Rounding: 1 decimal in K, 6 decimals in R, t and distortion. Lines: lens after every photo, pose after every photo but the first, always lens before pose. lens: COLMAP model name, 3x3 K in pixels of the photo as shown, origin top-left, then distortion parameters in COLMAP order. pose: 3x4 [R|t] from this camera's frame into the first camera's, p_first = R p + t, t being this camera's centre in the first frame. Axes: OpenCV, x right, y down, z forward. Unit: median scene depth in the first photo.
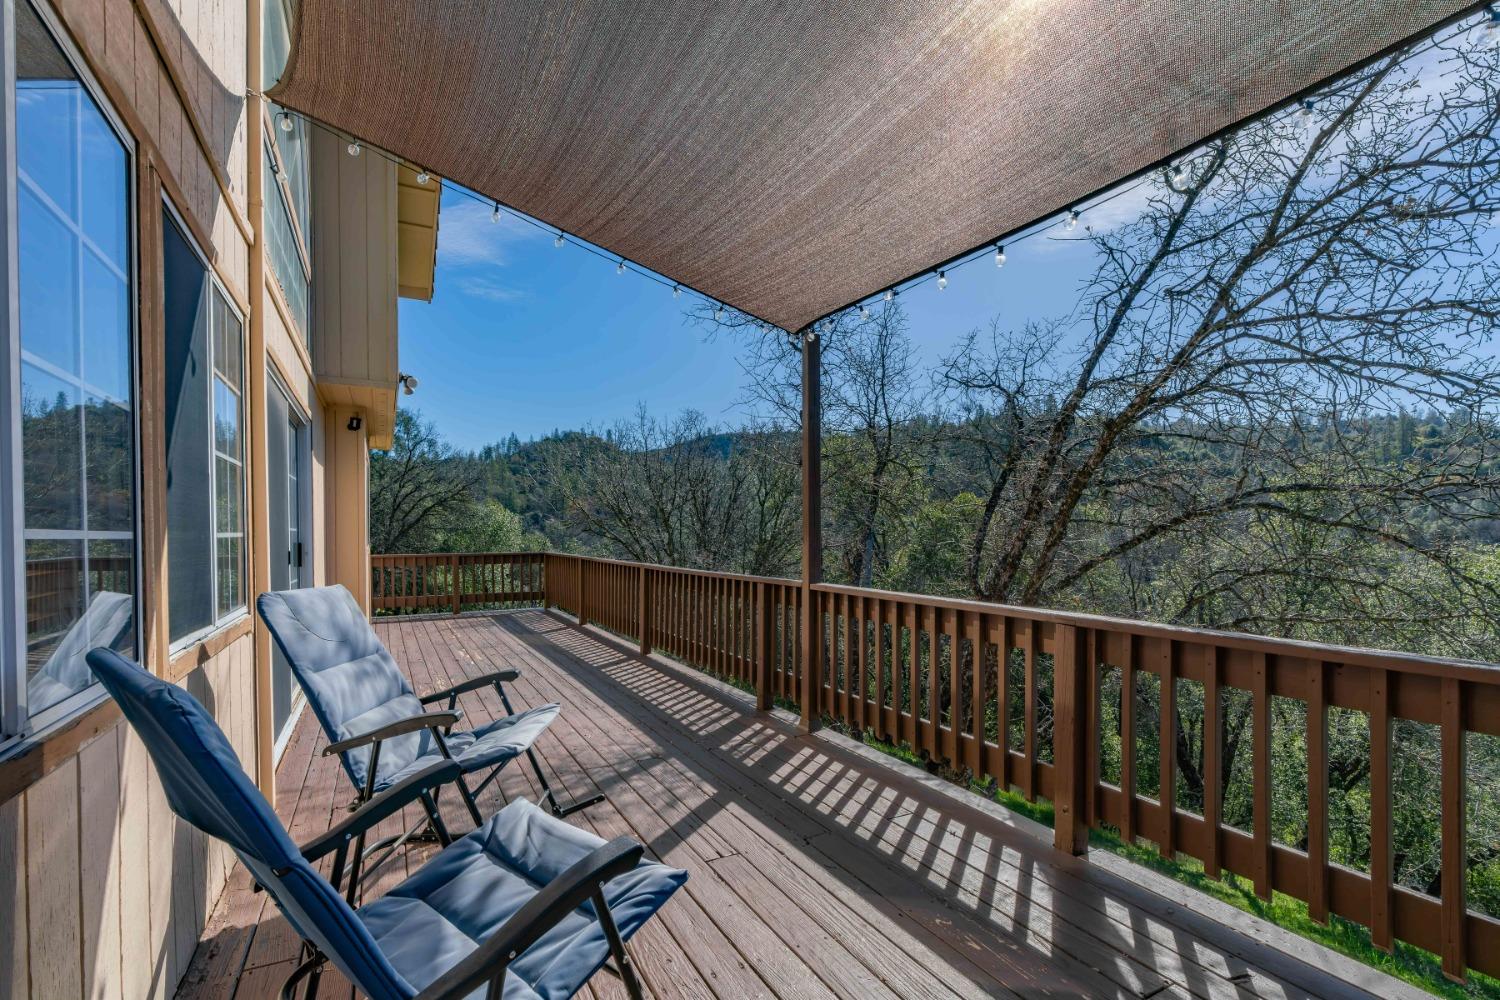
lens RADIAL K [[678.8, 0, 707.8], [0, 678.8, 558.3], [0, 0, 1]] dist [-0.010199, 0.003792]
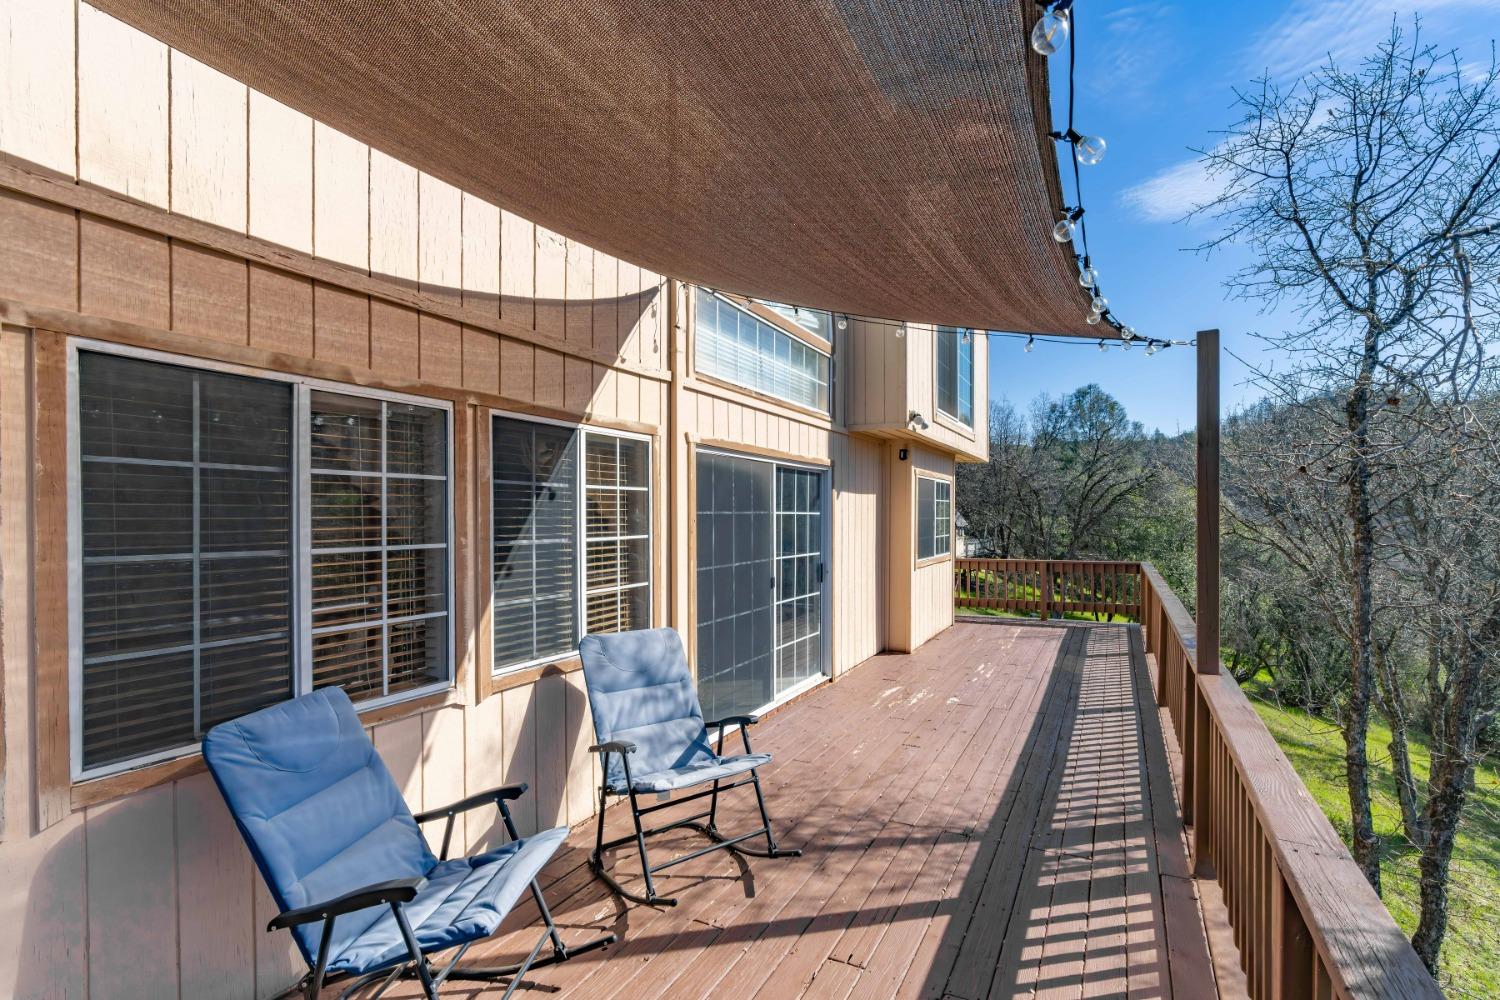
lens RADIAL K [[678.8, 0, 792.9], [0, 678.8, 523.4], [0, 0, 1]] dist [-0.010199, 0.003792]
pose [[0.631787, 0.009553, -0.775083, 0.448630], [-0.025883, 0.999626, -0.008778, -0.108392], [0.774710, 0.025608, 0.631798, 0.202137]]
